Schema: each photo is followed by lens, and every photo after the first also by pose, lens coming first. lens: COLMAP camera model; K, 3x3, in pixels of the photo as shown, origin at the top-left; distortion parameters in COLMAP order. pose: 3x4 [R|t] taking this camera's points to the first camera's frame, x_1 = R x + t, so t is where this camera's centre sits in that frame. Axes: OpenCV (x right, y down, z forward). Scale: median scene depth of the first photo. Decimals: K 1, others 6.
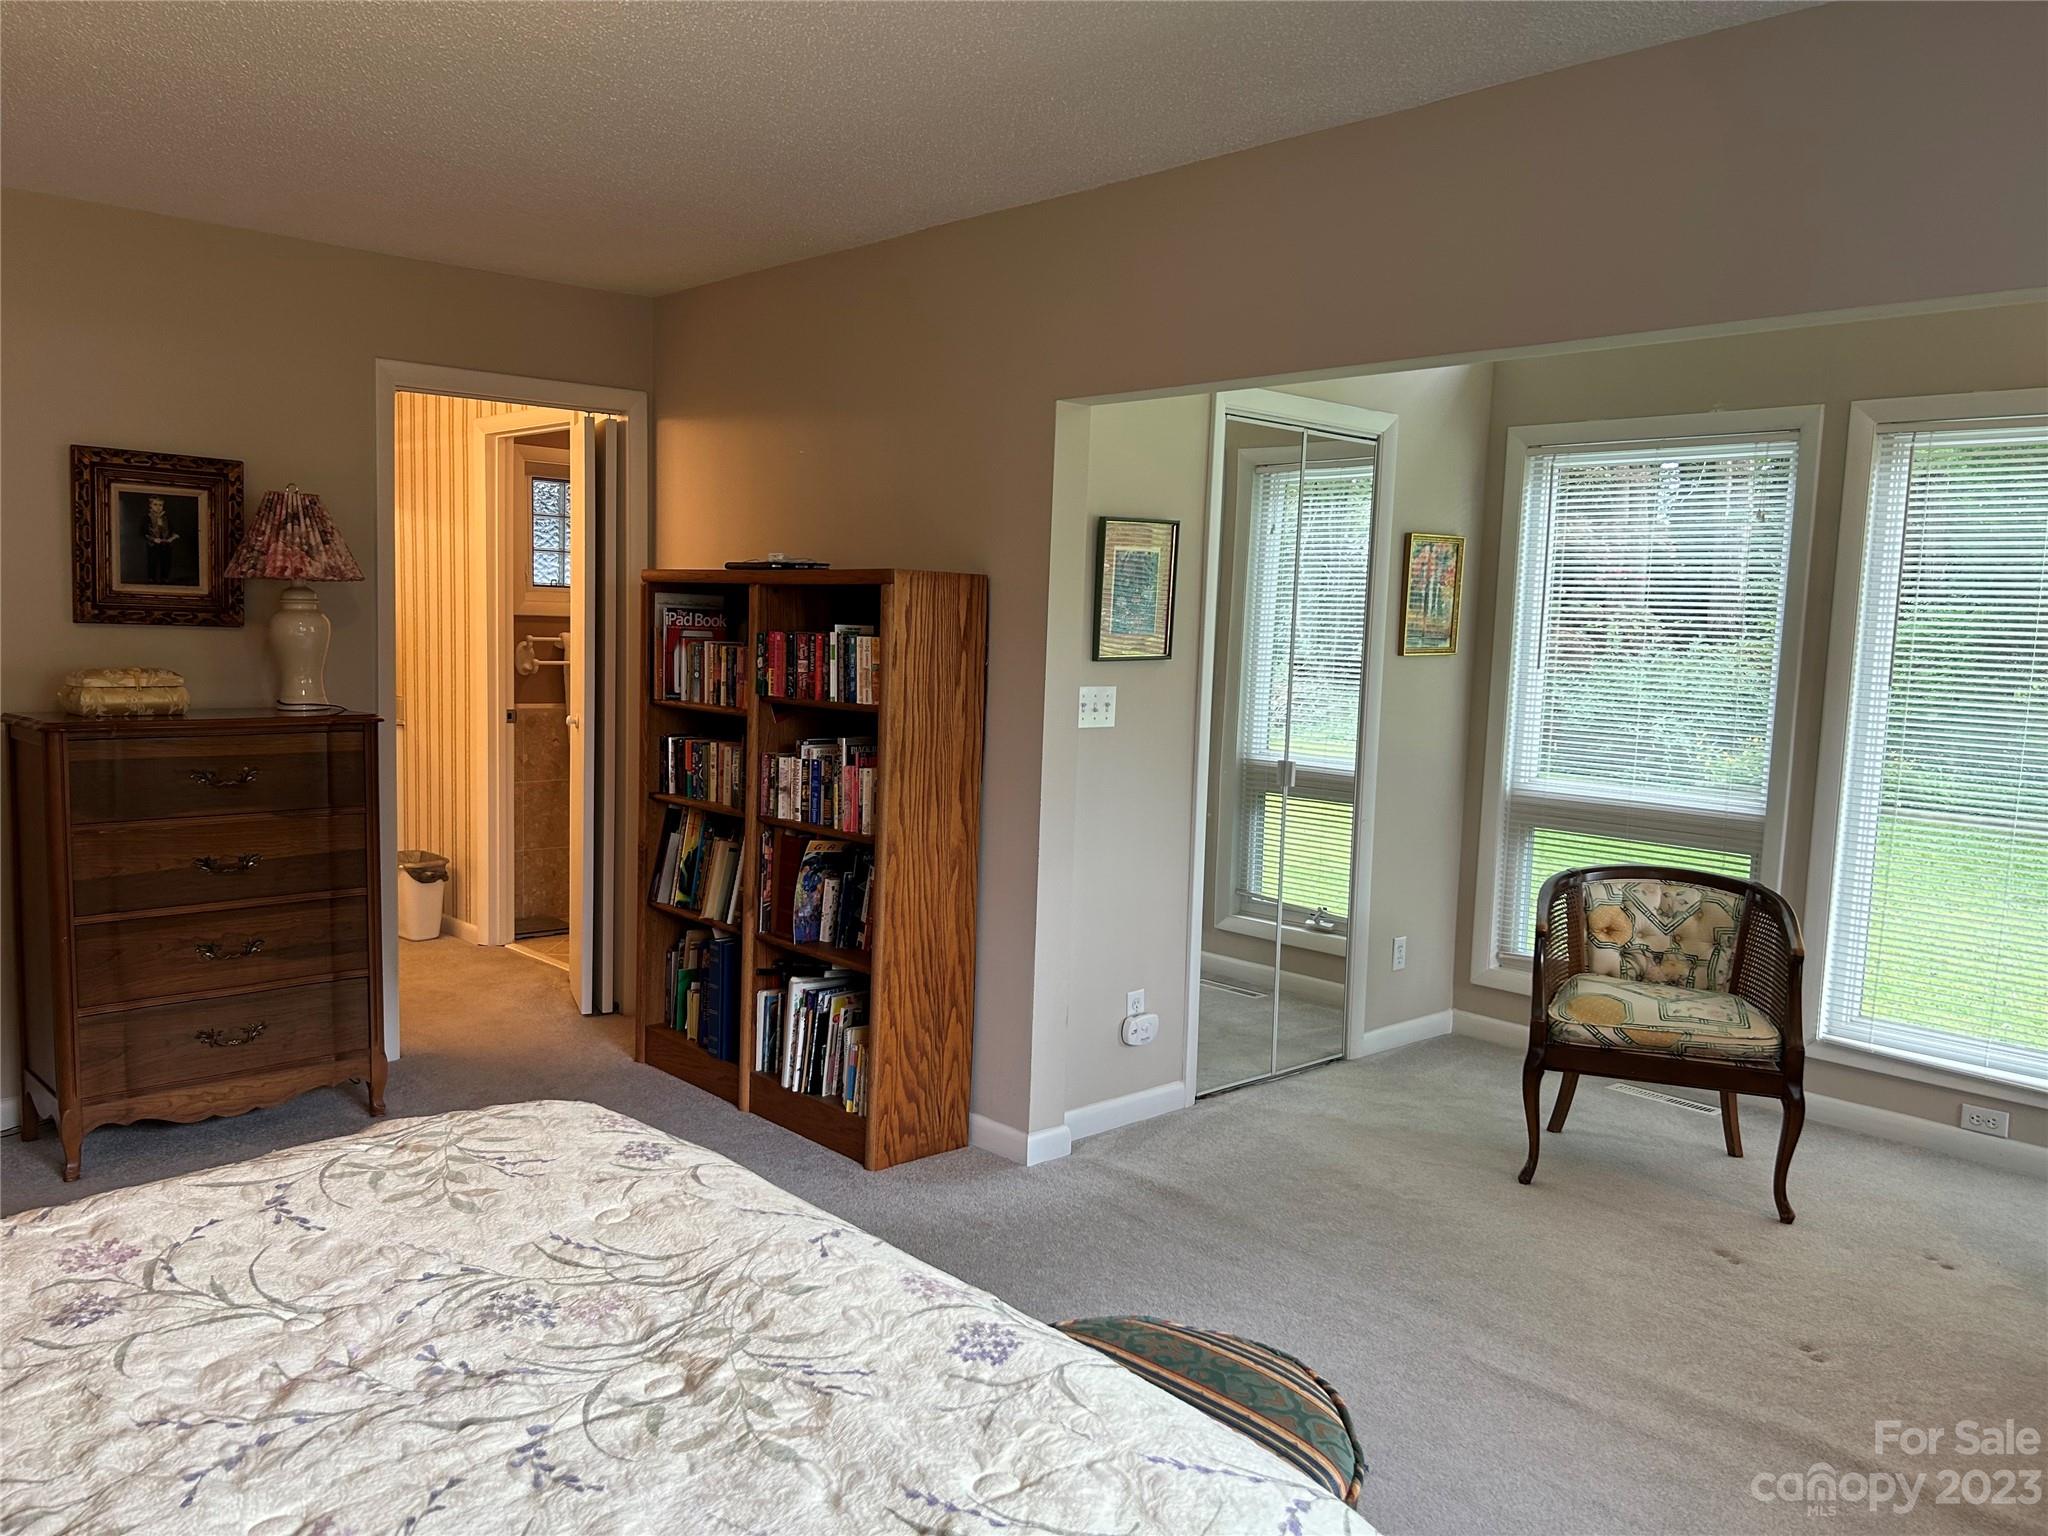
lens RADIAL K [[1539.7, 0, 1017.3], [0, 1539.7, 766.8], [0, 0, 1]] dist [0.047557, -0.051928]
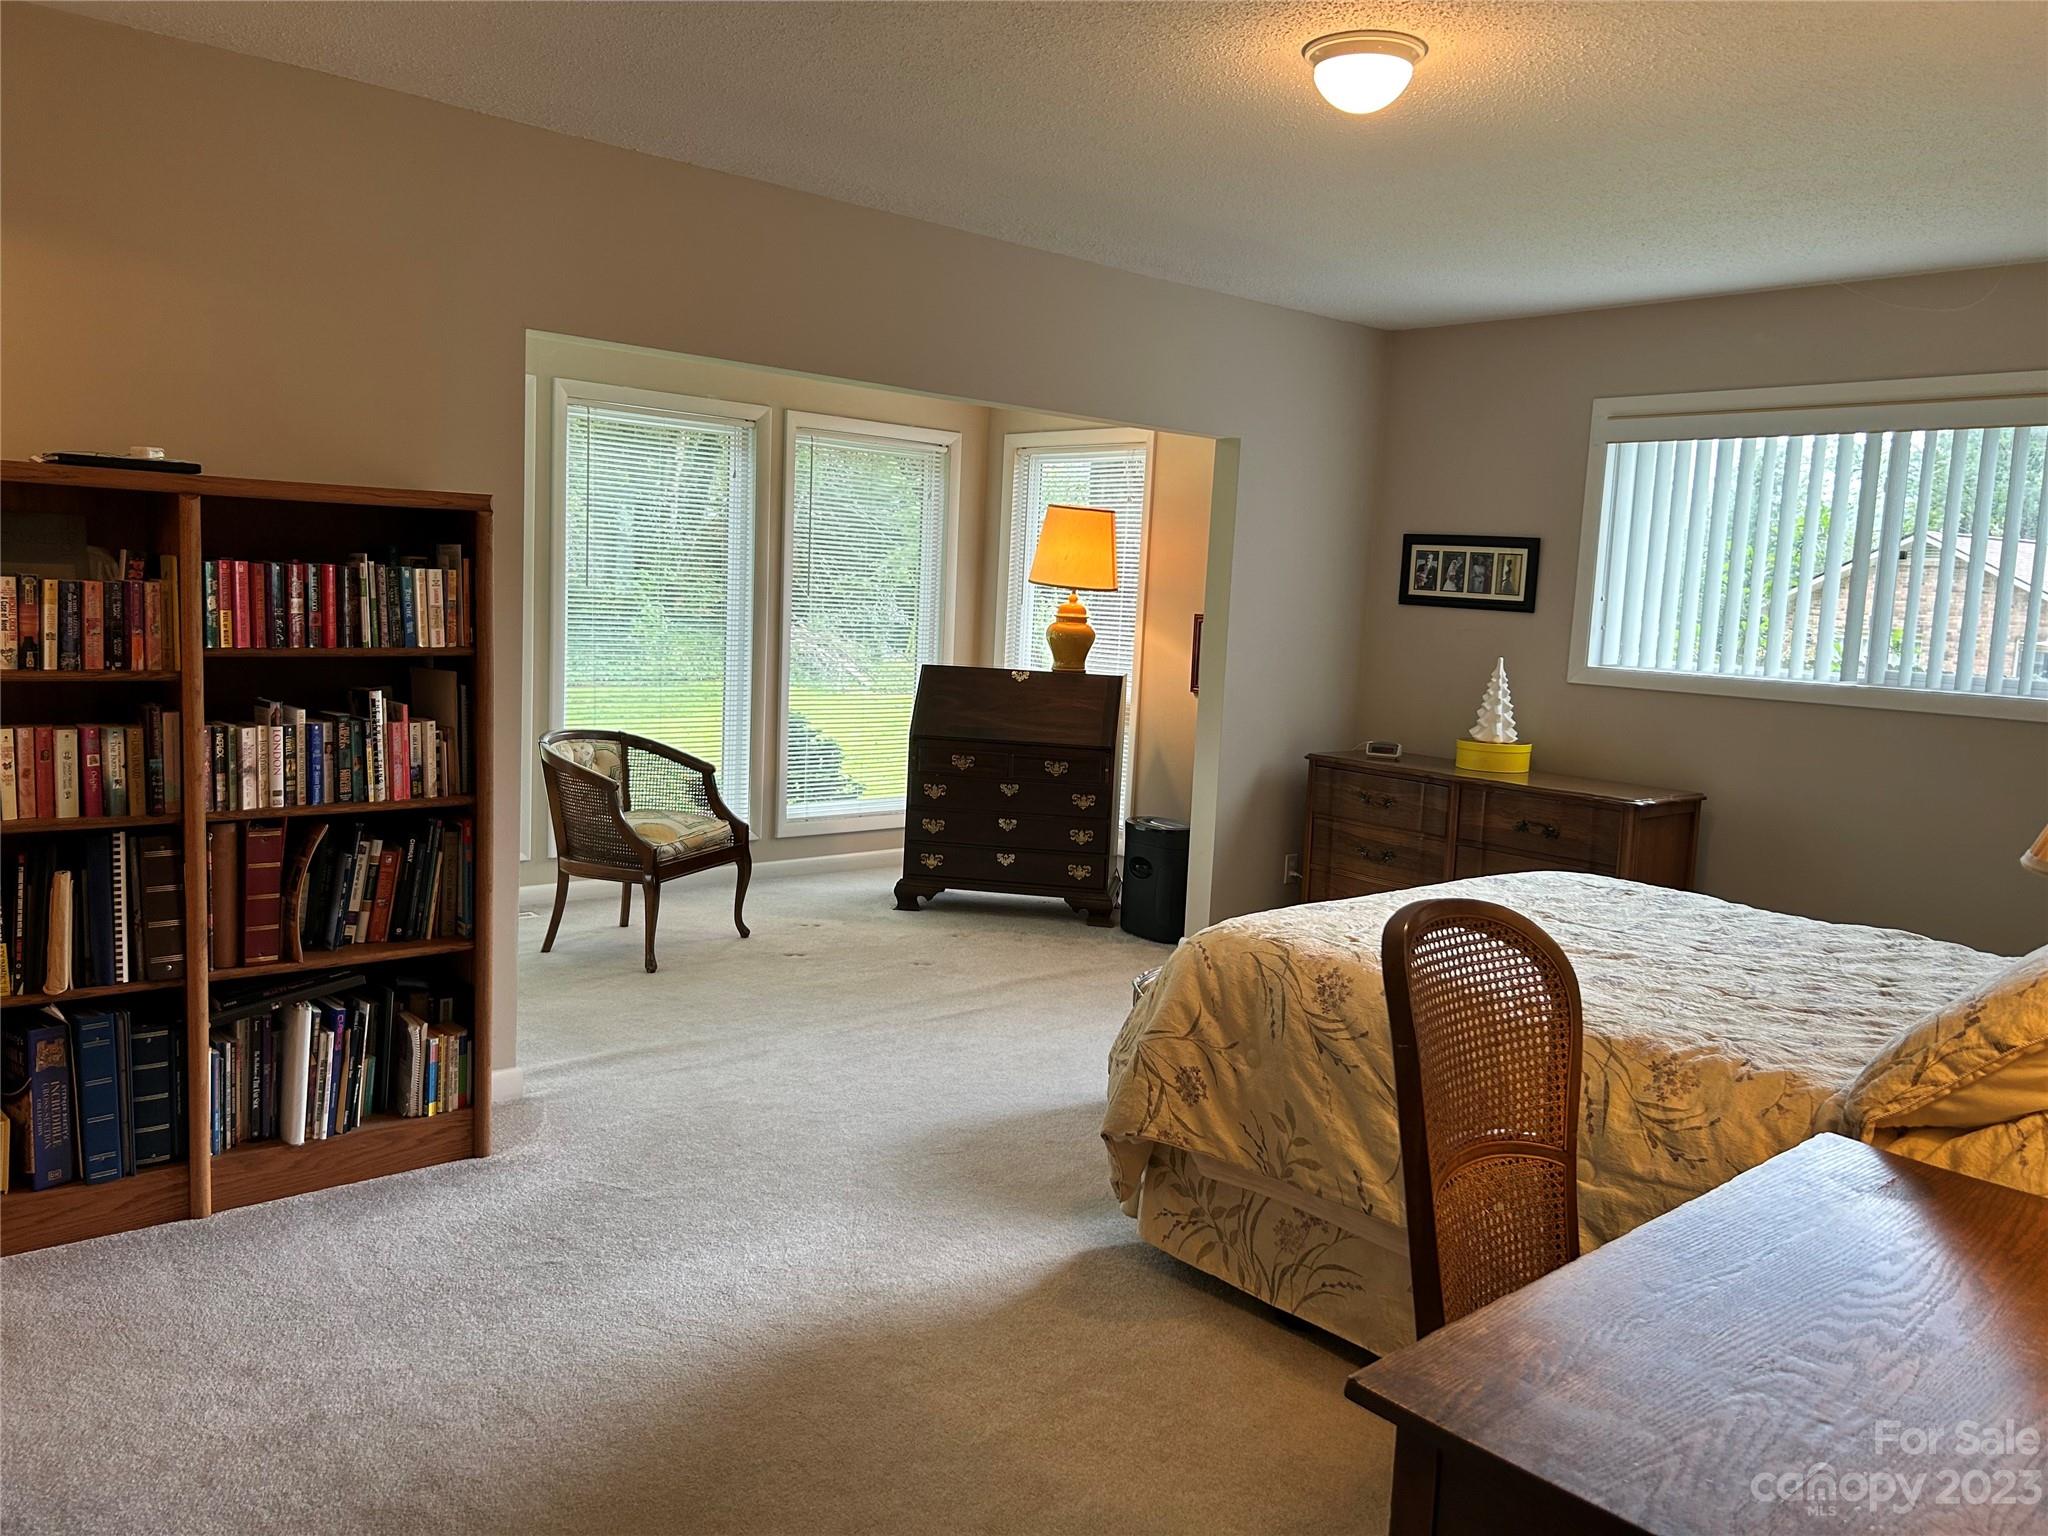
lens RADIAL K [[1539.7, 0, 1023.8], [0, 1539.7, 770.9], [0, 0, 1]] dist [0.047557, -0.051928]
pose [[0.022650, -0.151771, 0.988156, -0.872585], [0.057160, 0.986989, 0.150281, -0.075775], [-0.998108, 0.053079, 0.031030, 0.582579]]
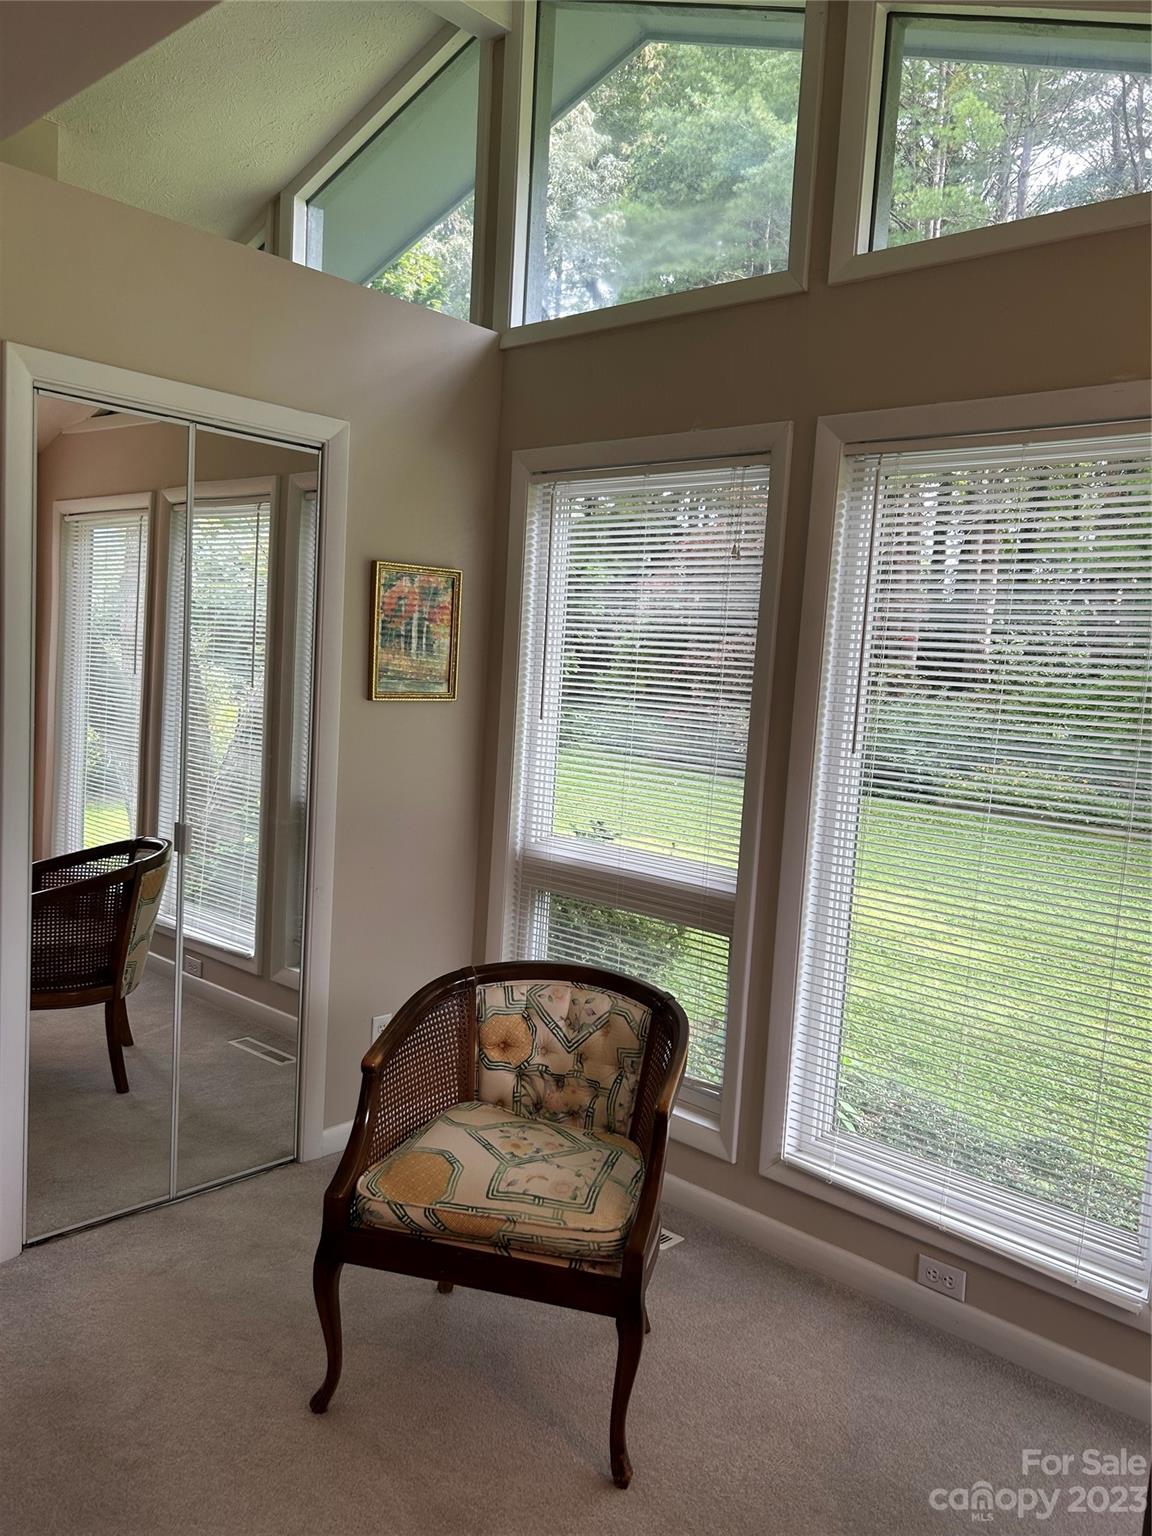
lens RADIAL K [[1154.7, 0, 583.6], [0, 1154.7, 764.0], [0, 0, 1]] dist [0.047557, -0.051928]
pose [[0.995657, 0.018674, 0.091203, 0.366248], [-0.017866, 0.999794, -0.009670, -0.036988], [-0.091365, 0.007998, 0.995785, 0.392127]]
